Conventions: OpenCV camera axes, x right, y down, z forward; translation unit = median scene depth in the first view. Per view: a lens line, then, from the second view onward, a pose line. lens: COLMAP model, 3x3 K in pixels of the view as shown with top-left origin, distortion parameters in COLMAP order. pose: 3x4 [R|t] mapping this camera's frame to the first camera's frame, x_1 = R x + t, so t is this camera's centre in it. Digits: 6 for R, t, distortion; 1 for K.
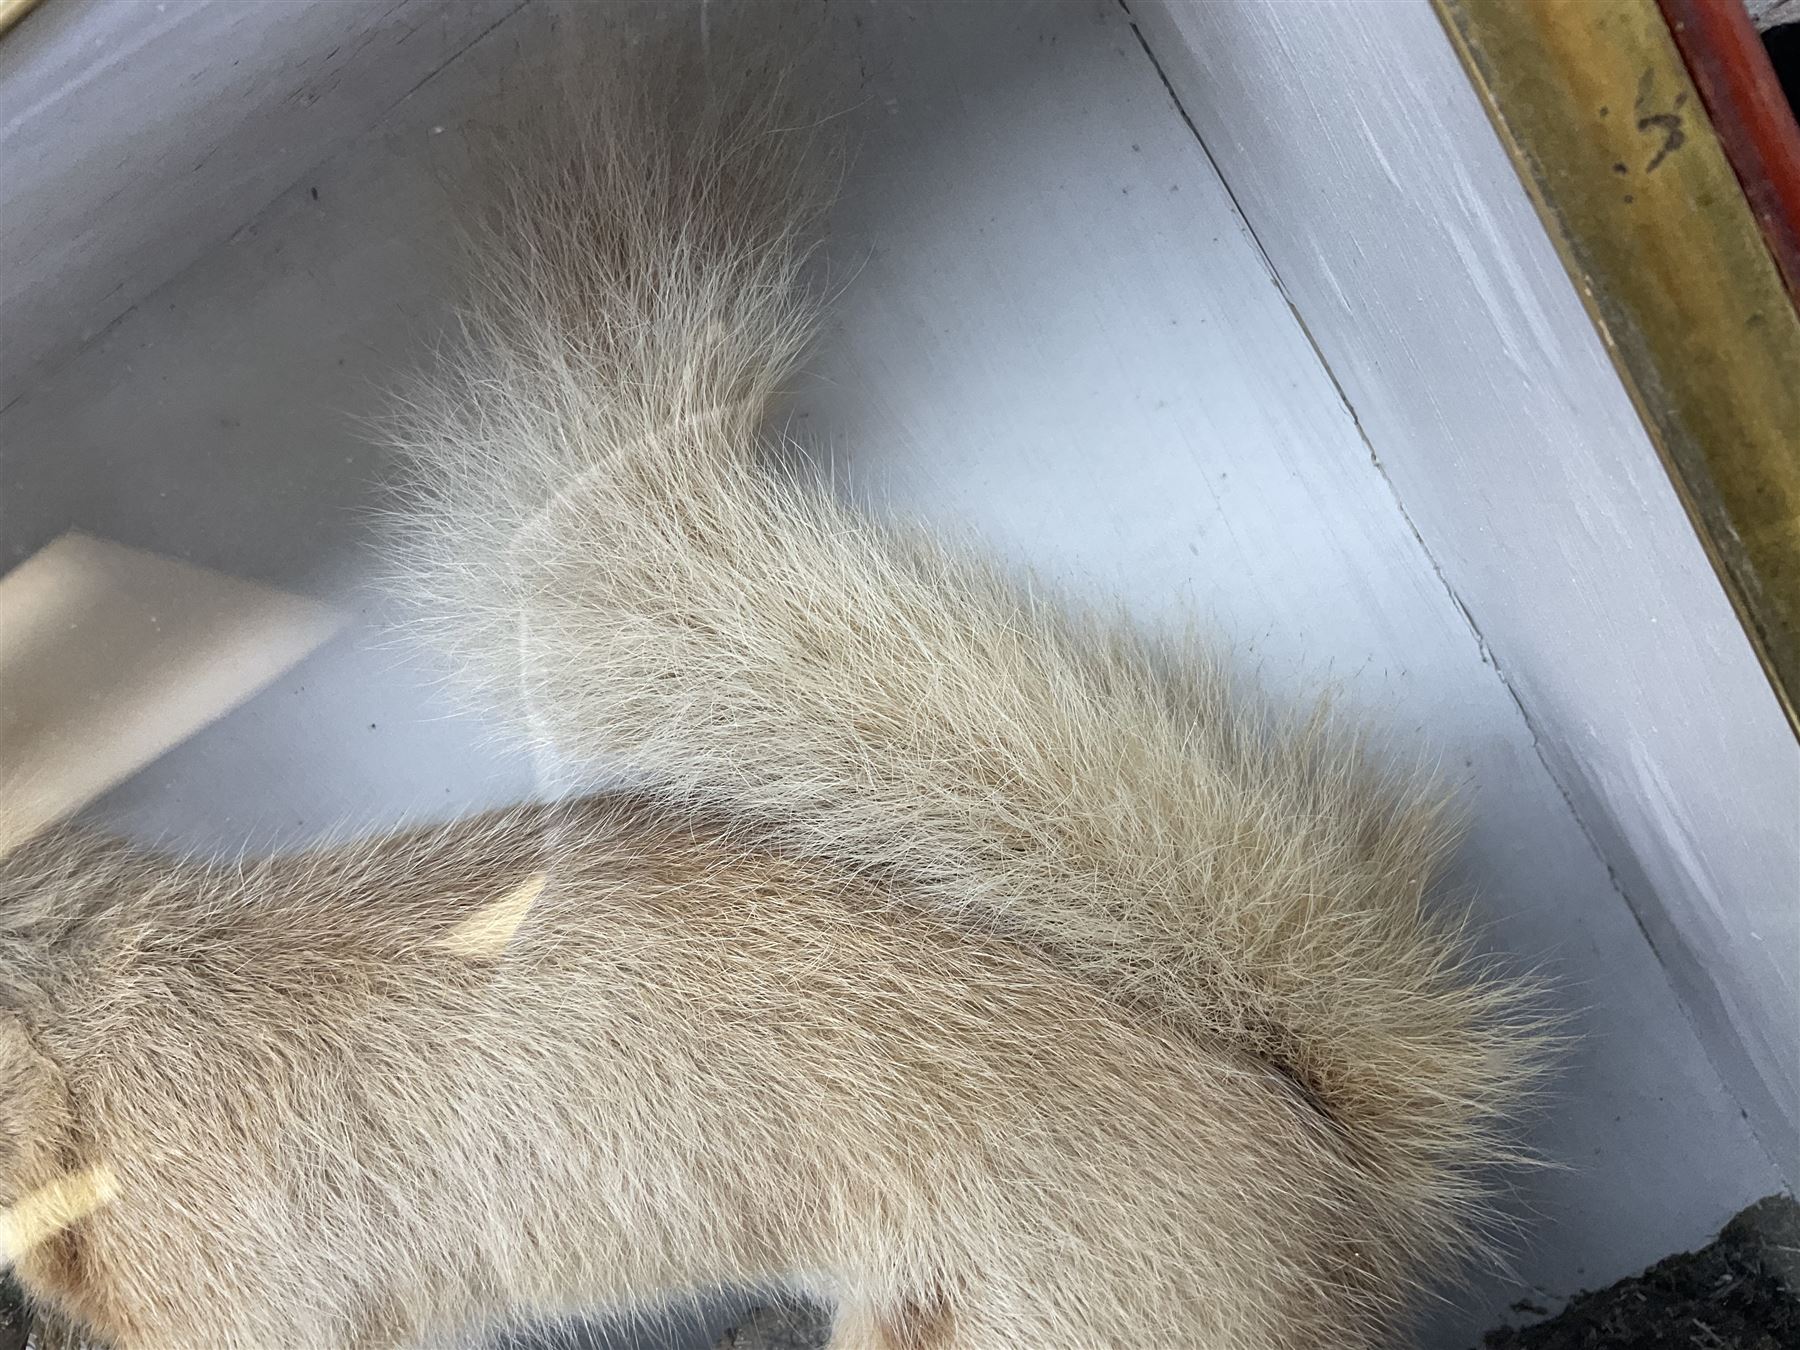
lens RADIAL K [[1513.9, 0, 893.8], [0, 1513.9, 668.6], [0, 0, 1]] dist [0.124132, -0.255764]
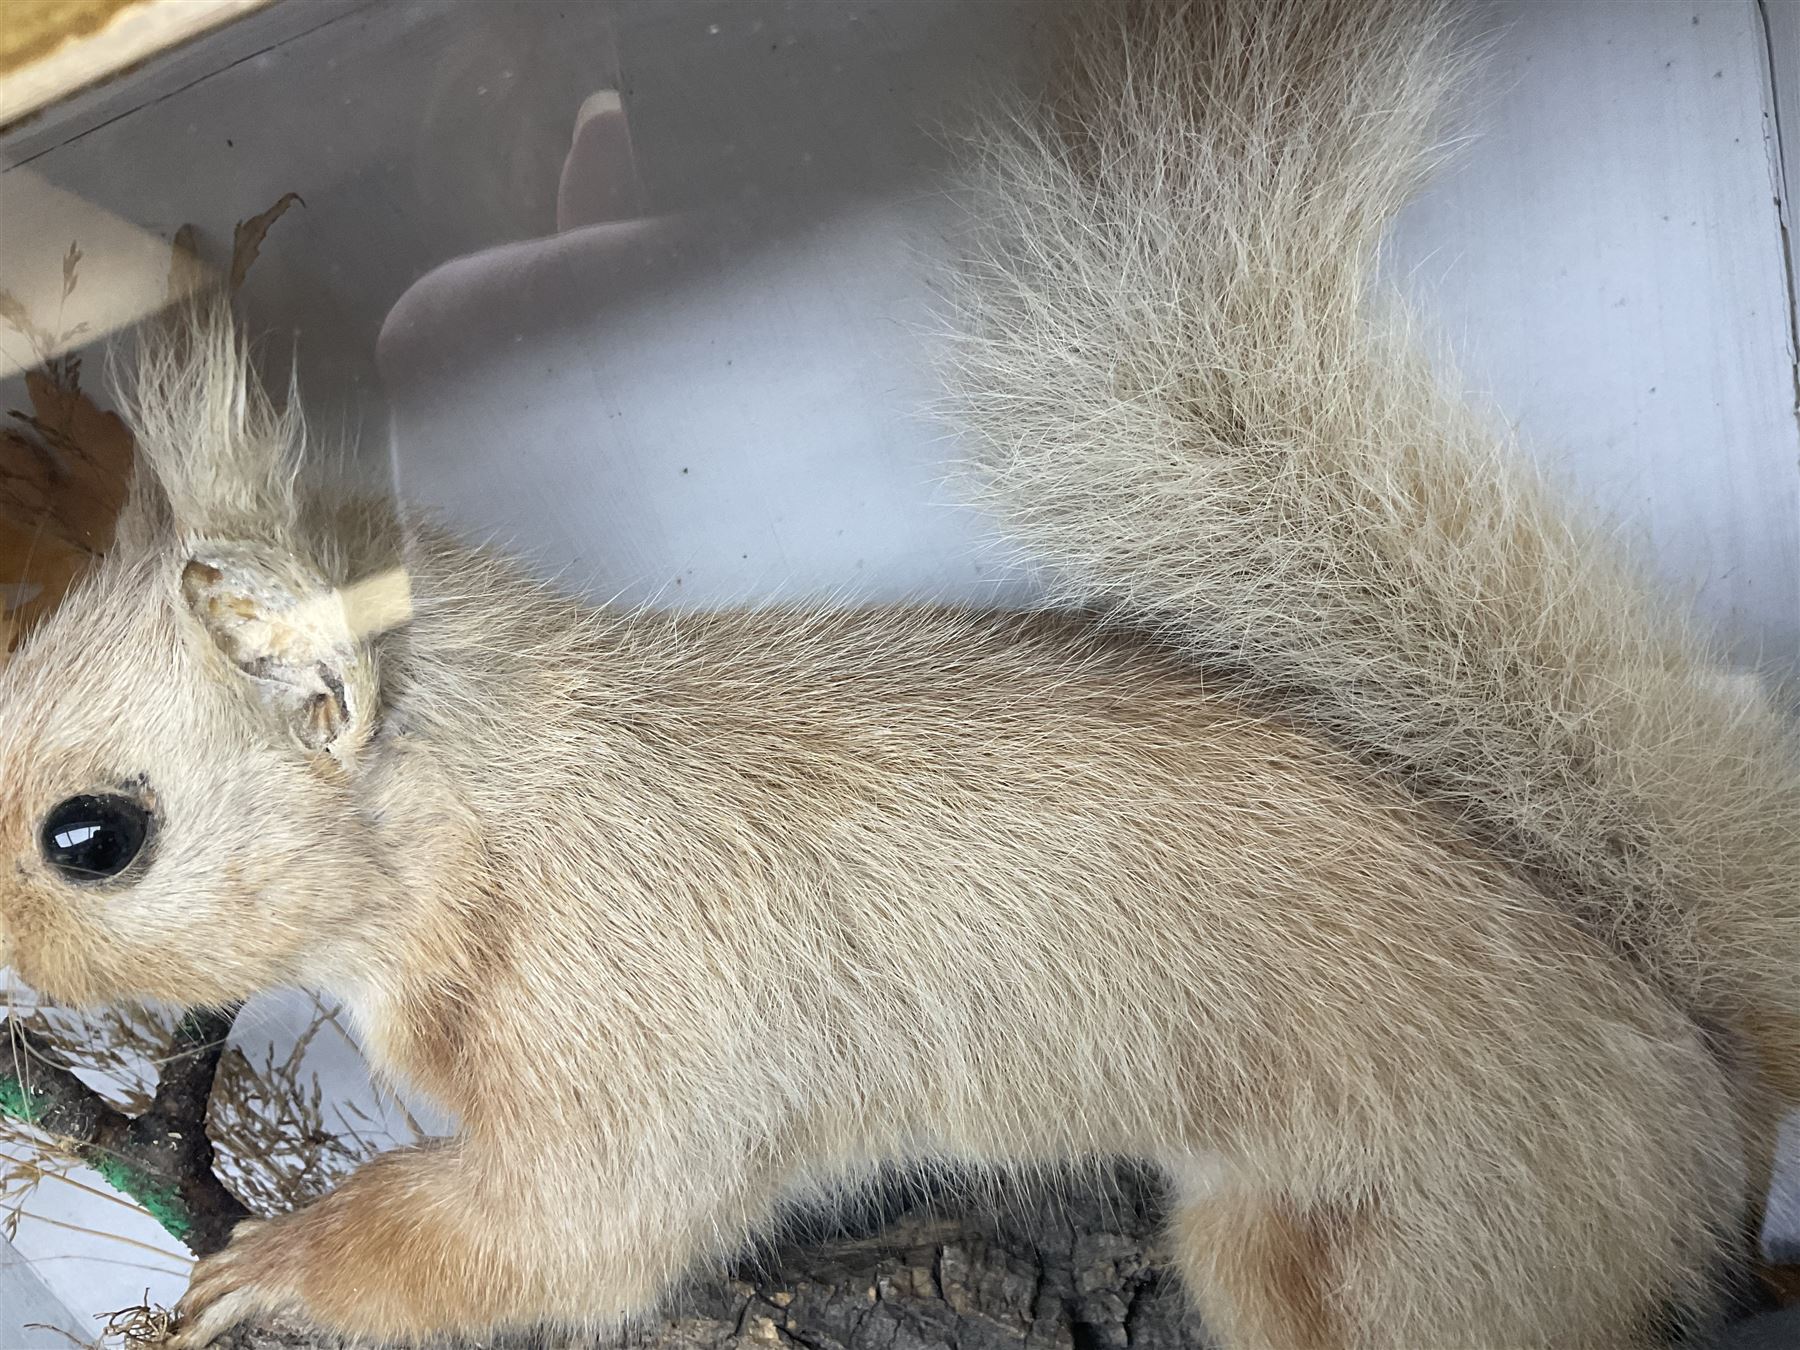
lens RADIAL K [[1513.9, 0, 893.8], [0, 1513.9, 668.6], [0, 0, 1]] dist [0.124132, -0.255764]
pose [[0.976070, 0.180444, 0.121356, -0.434981], [-0.193717, 0.975068, 0.108242, 0.037684], [-0.098799, -0.129160, 0.986690, 0.134471]]
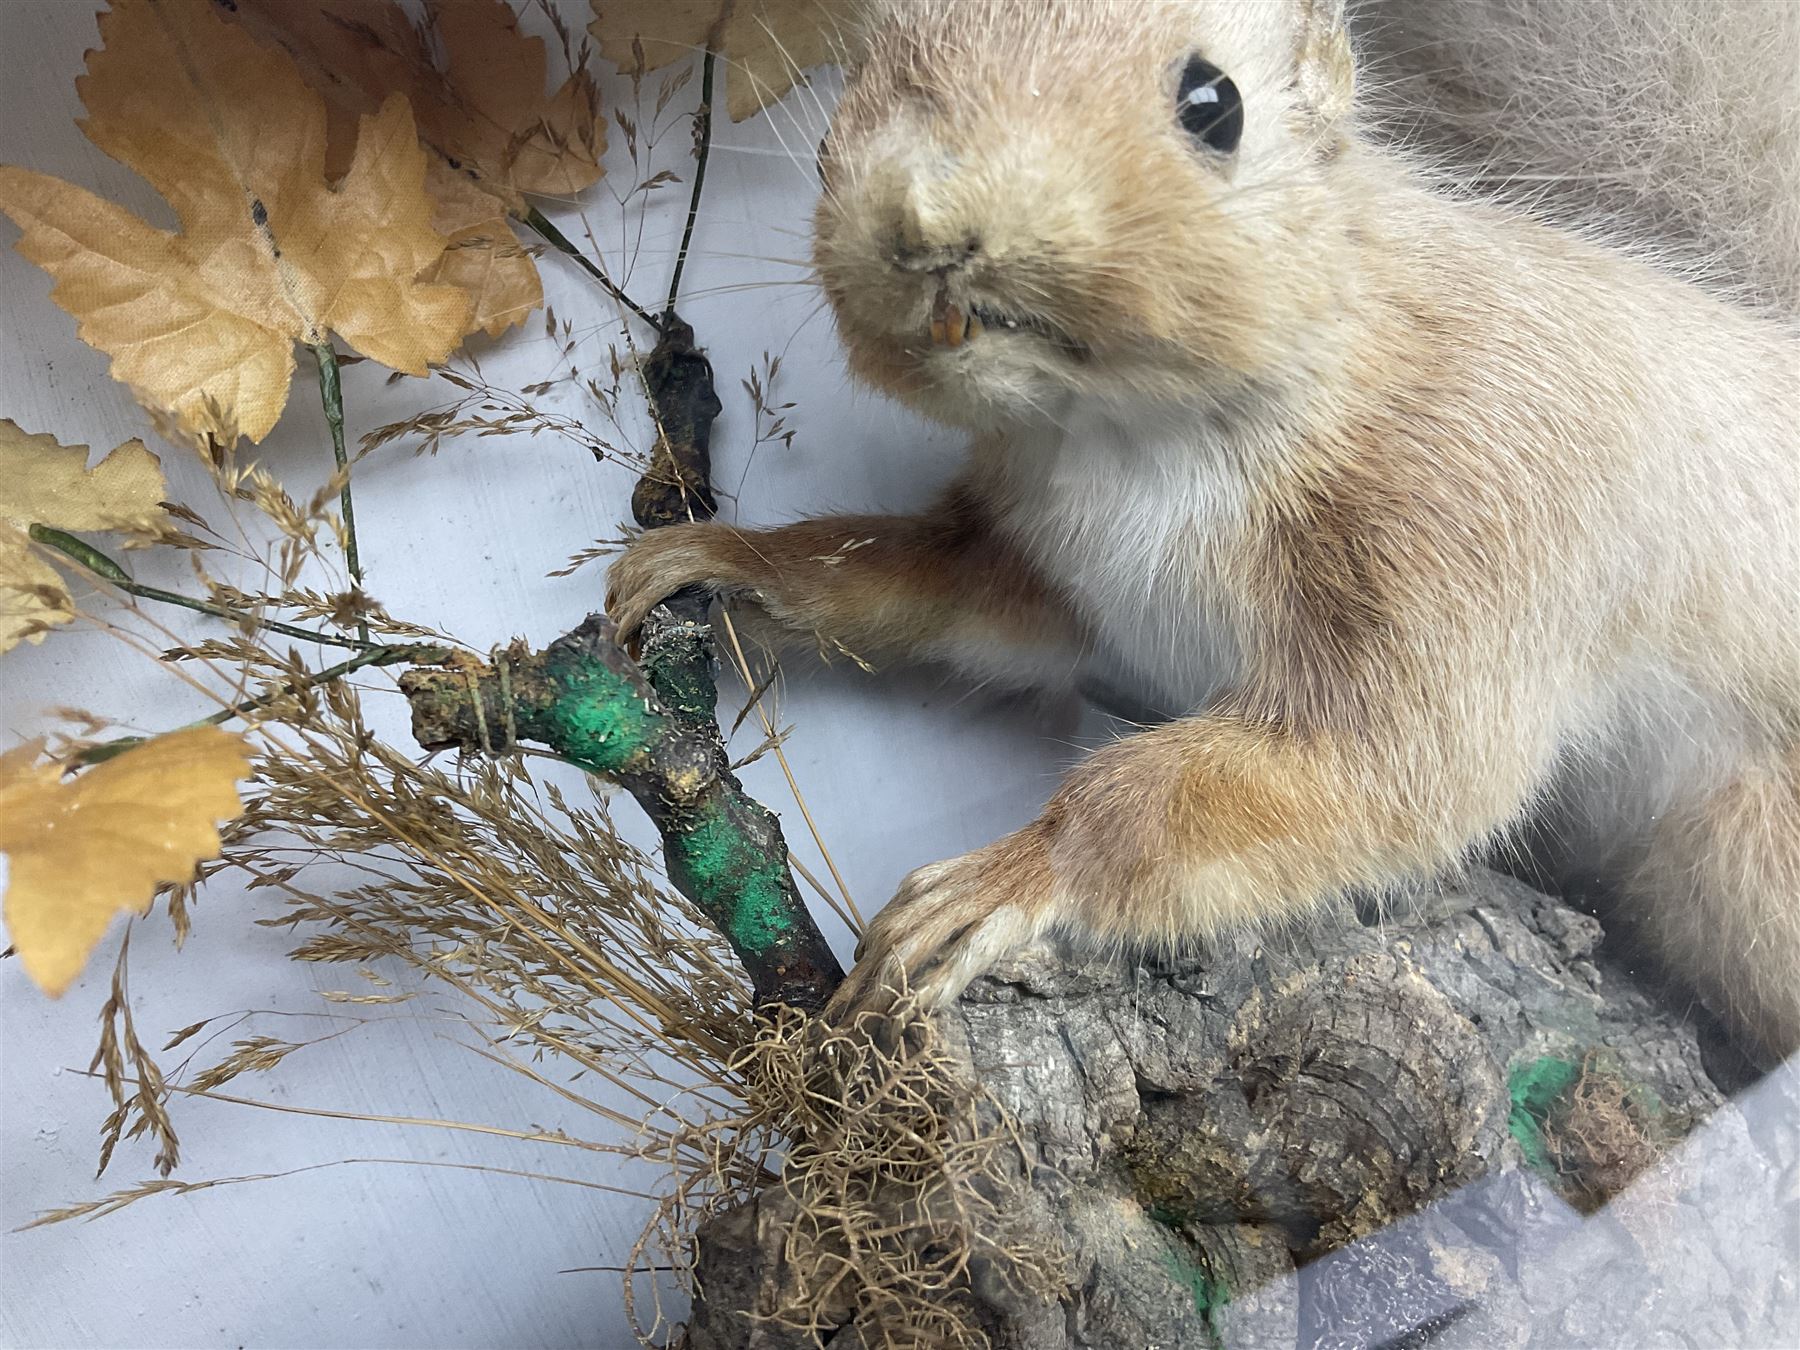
lens RADIAL K [[1513.9, 0, 893.8], [0, 1513.9, 668.6], [0, 0, 1]] dist [0.124132, -0.255764]
pose [[0.823093, 0.214240, 0.525945, -1.129101], [-0.113637, 0.969516, -0.217085, 0.676303], [-0.556421, 0.118915, 0.822348, 0.494860]]
